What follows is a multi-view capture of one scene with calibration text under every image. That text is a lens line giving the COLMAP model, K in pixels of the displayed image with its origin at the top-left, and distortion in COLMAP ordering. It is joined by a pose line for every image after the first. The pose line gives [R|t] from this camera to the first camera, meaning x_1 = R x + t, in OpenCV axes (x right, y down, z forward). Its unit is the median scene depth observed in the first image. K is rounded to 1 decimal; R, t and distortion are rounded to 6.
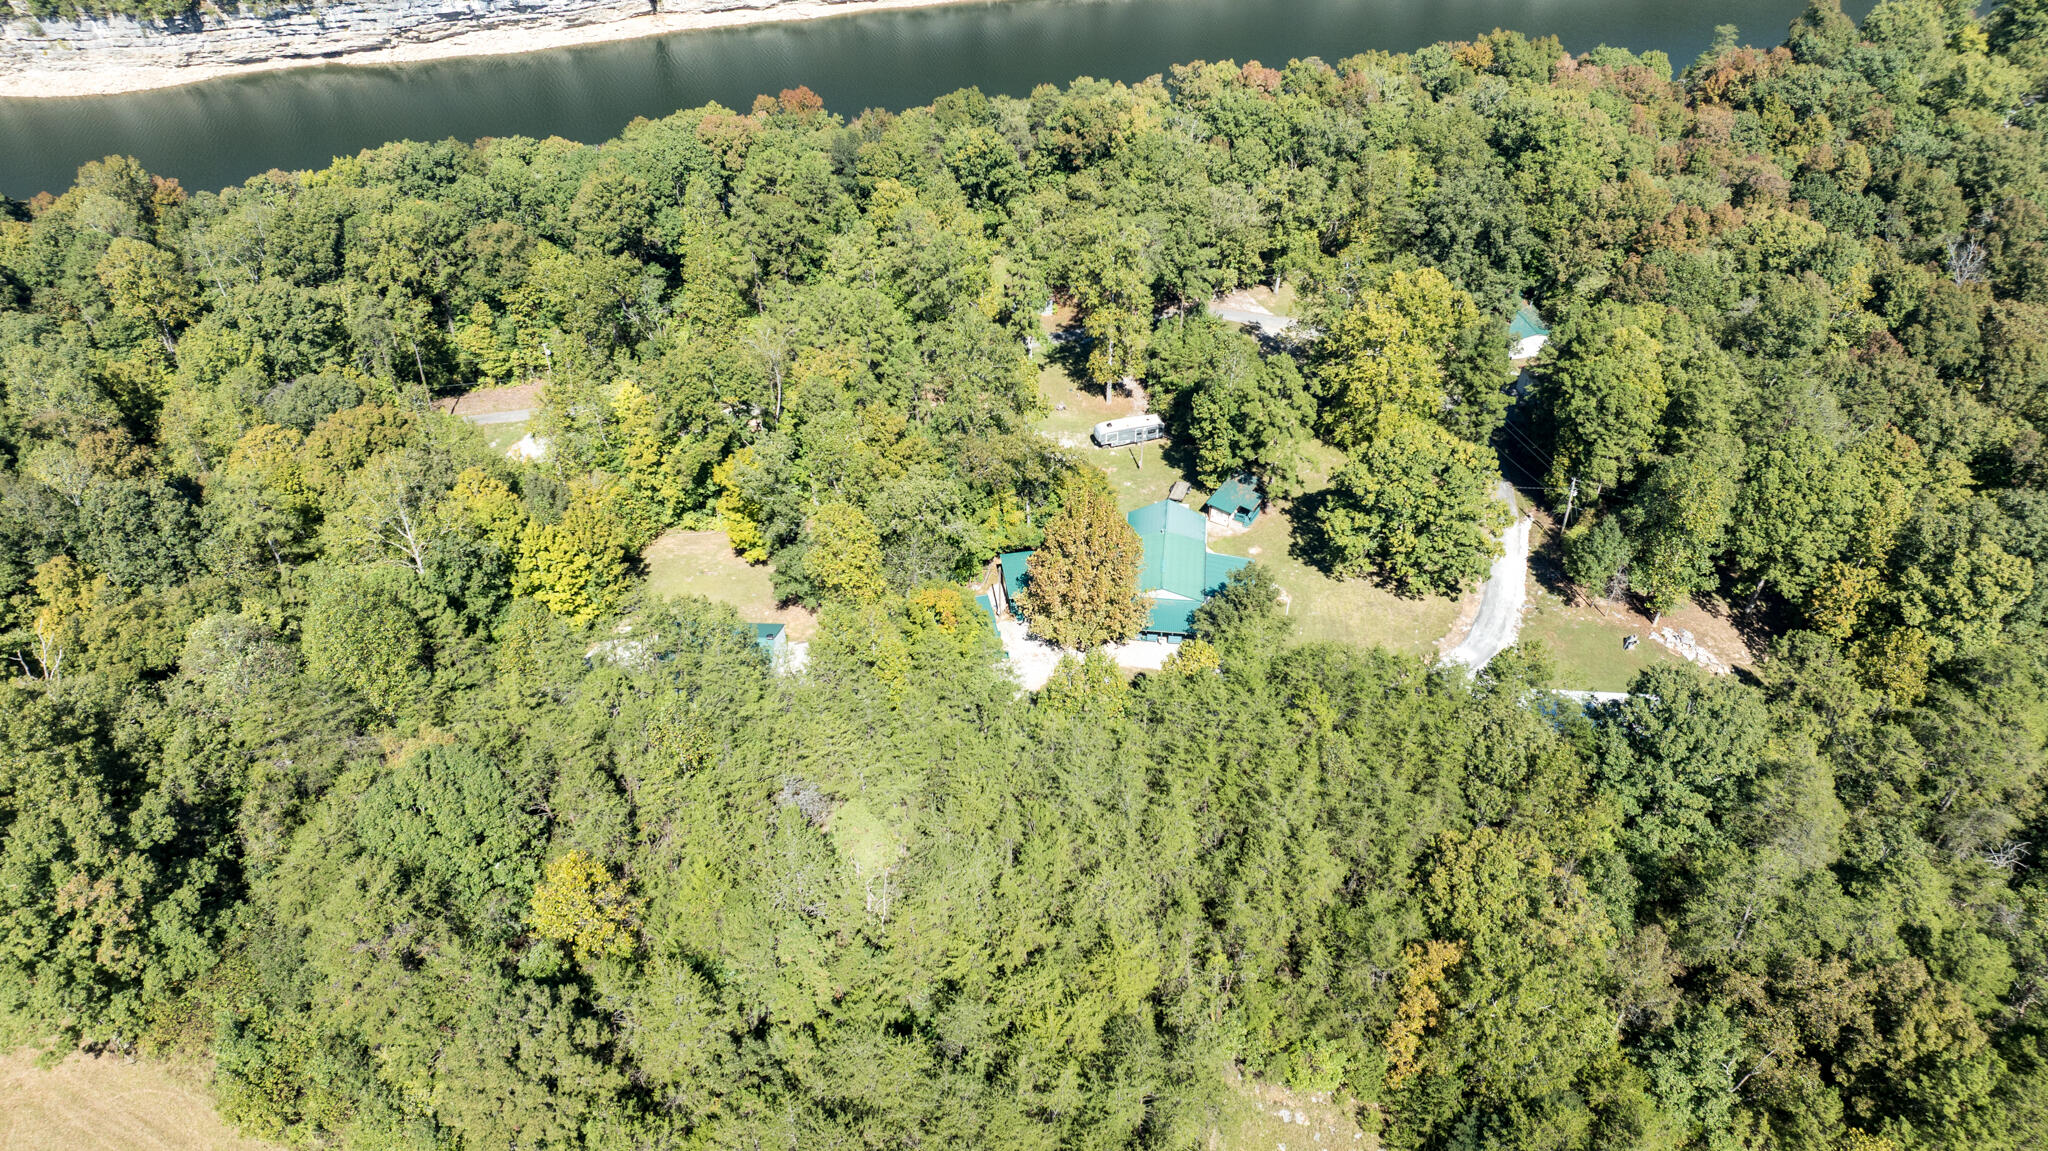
lens RADIAL K [[1452.9, 0, 1024.0], [0, 1452.9, 575.5], [0, 0, 1]] dist [-0.084459, 0.106283]
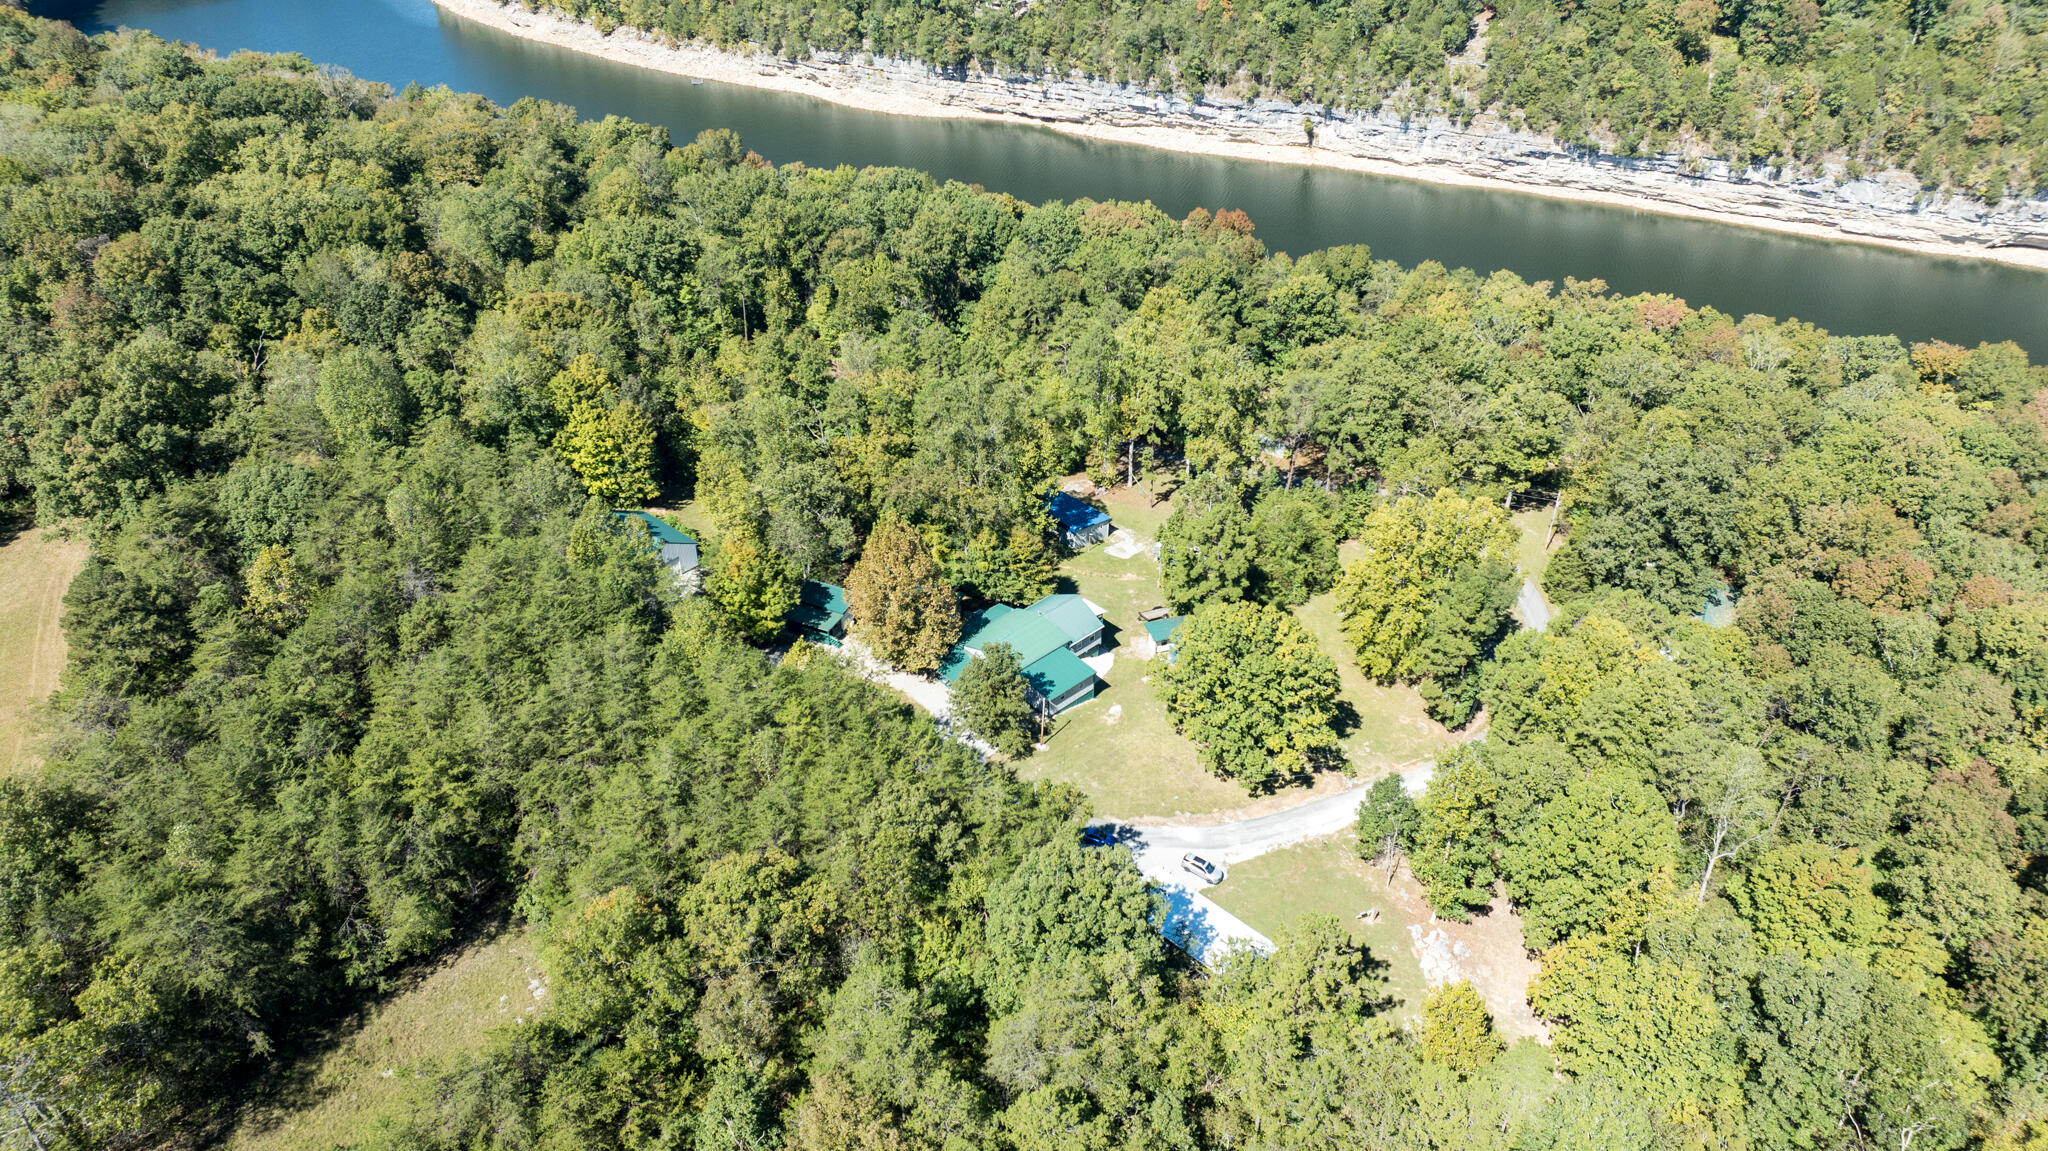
lens RADIAL K [[1447.2, 0, 1028.9], [0, 1447.2, 566.3], [0, 0, 1]] dist [-0.042162, 0.046046]
pose [[0.770640, 0.356365, -0.528316, 0.288005], [-0.411361, 0.911354, 0.014696, -0.033456], [0.486720, 0.206003, 0.848921, 0.039004]]
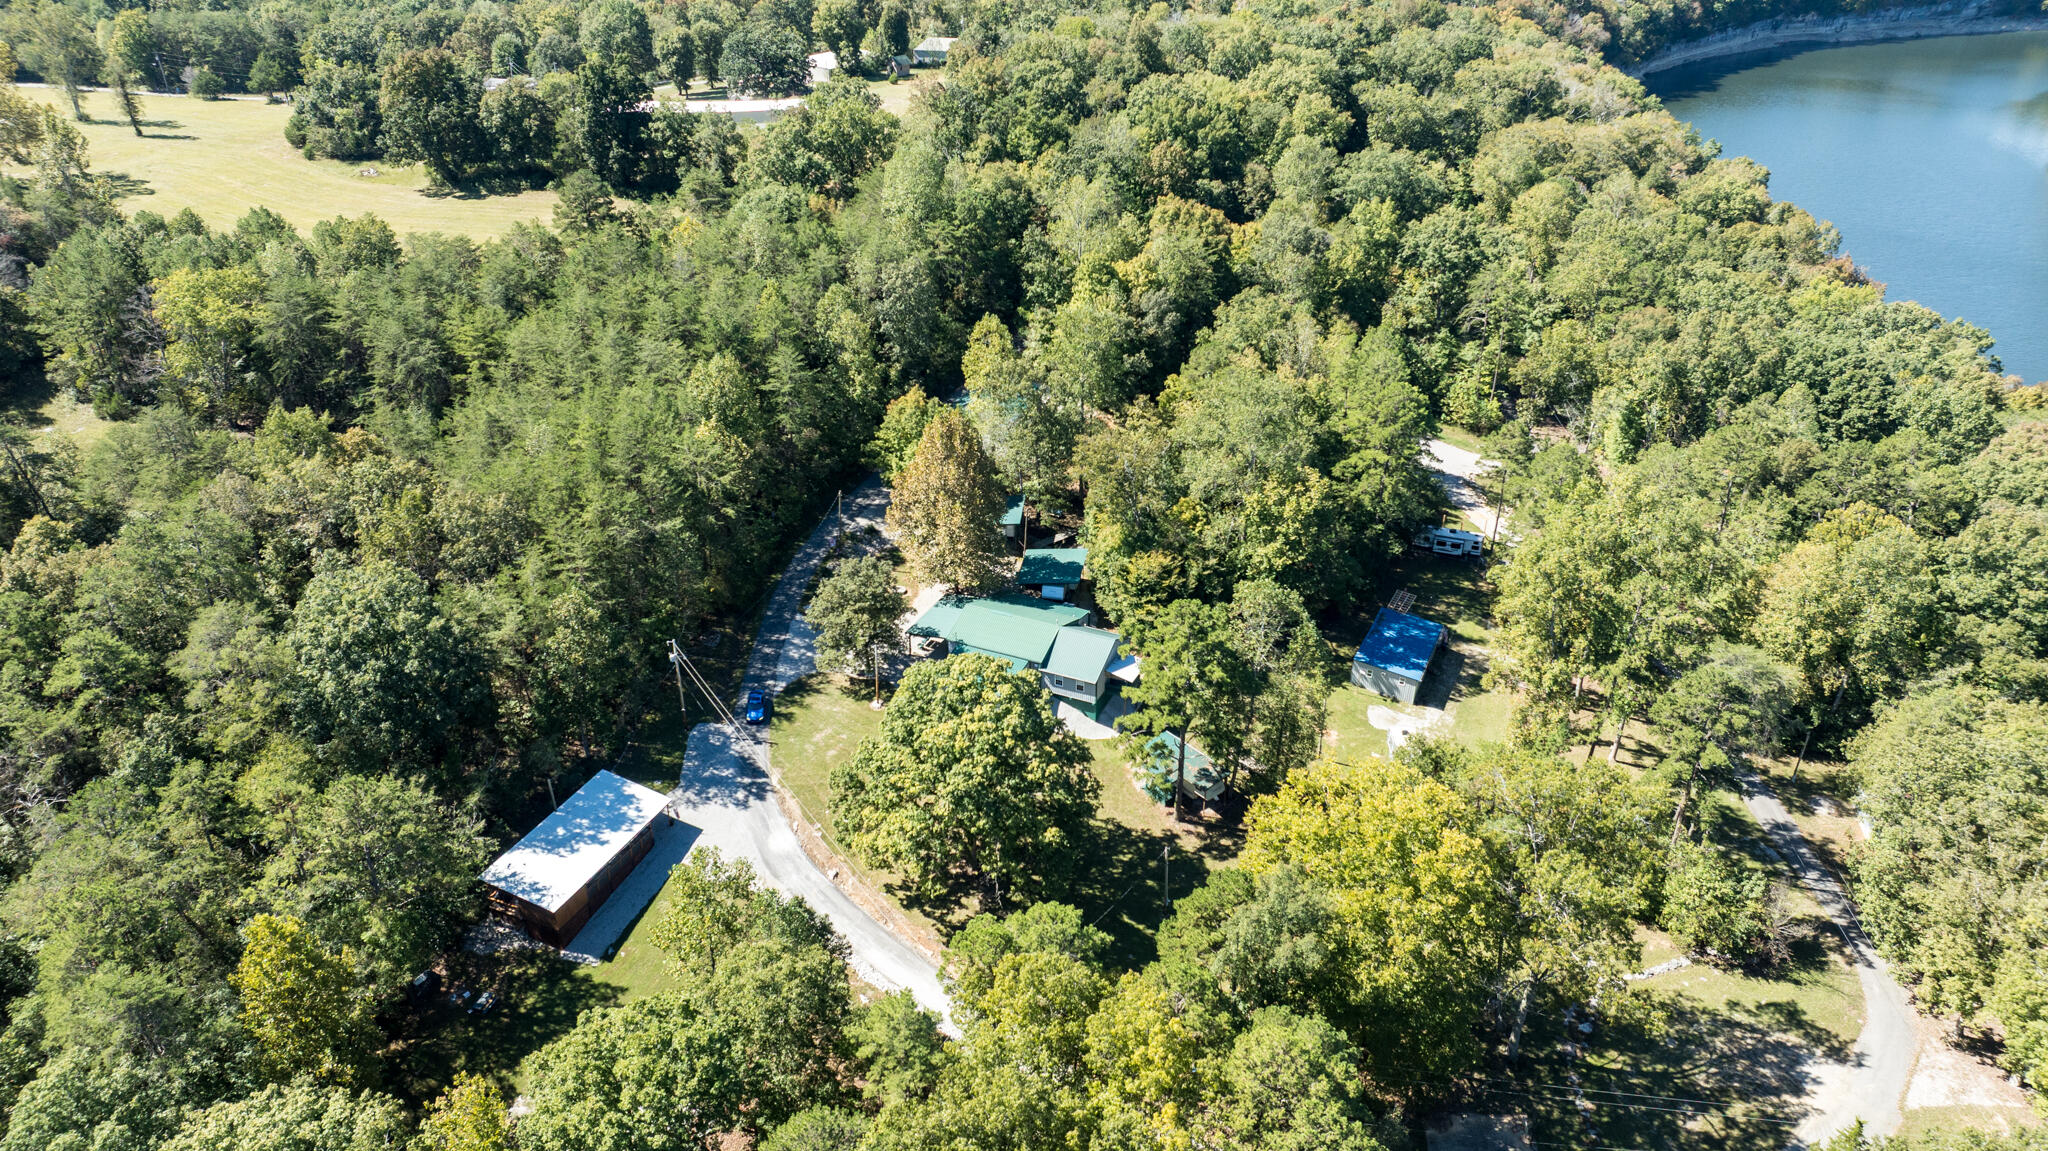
lens RADIAL K [[1447.2, 0, 1028.9], [0, 1447.2, 566.3], [0, 0, 1]] dist [-0.042162, 0.046046]
pose [[-0.315005, 0.454175, -0.833365, 0.362907], [-0.608766, 0.576955, 0.544542, -0.229304], [0.728132, 0.678858, 0.094742, 0.397246]]
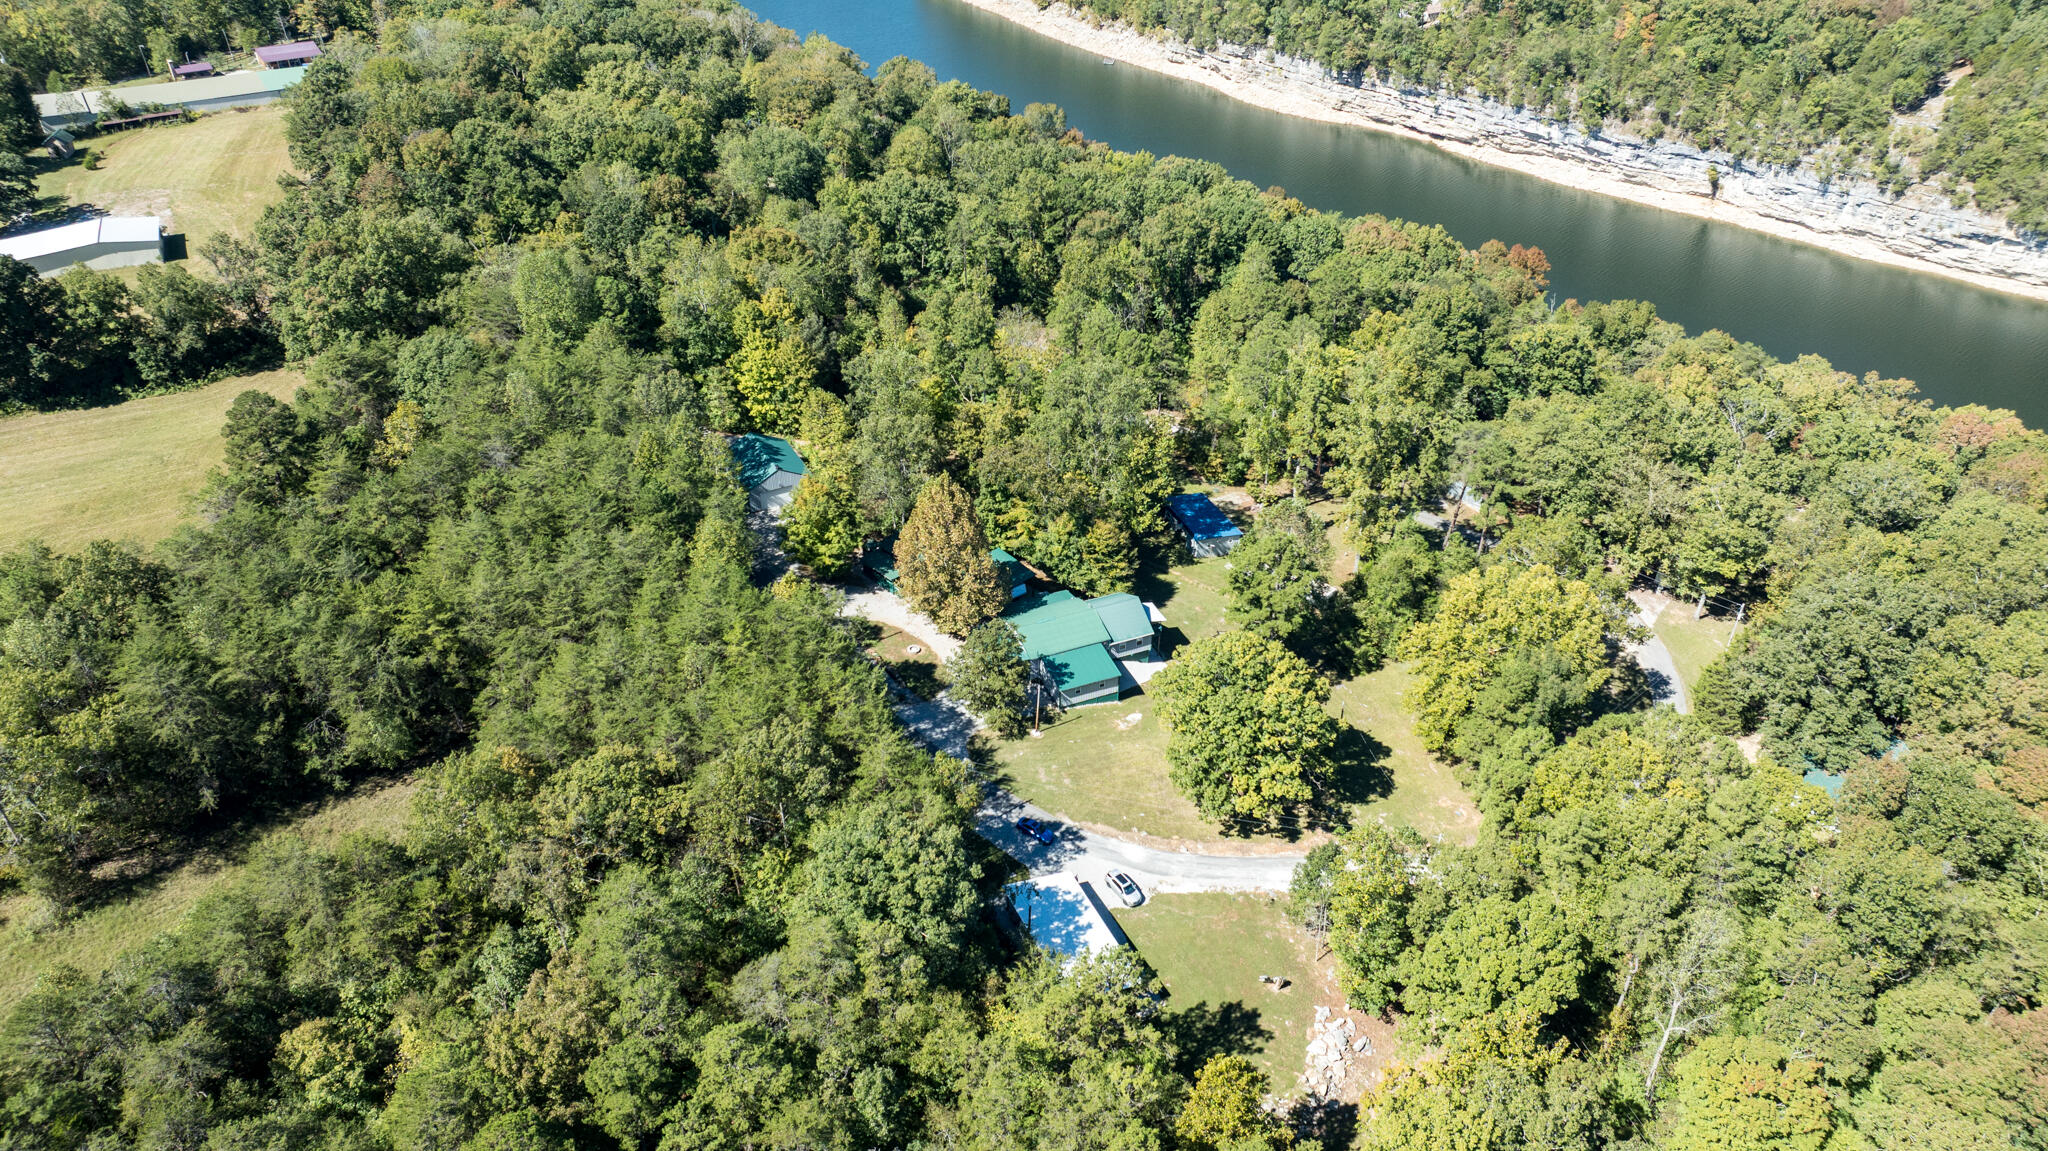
lens RADIAL K [[1447.2, 0, 1028.9], [0, 1447.2, 566.3], [0, 0, 1]] dist [-0.042162, 0.046046]
pose [[0.494662, 0.487849, -0.719245, 0.368710], [-0.561813, 0.810918, 0.163641, -0.090701], [0.663080, 0.323135, 0.675210, 0.111910]]
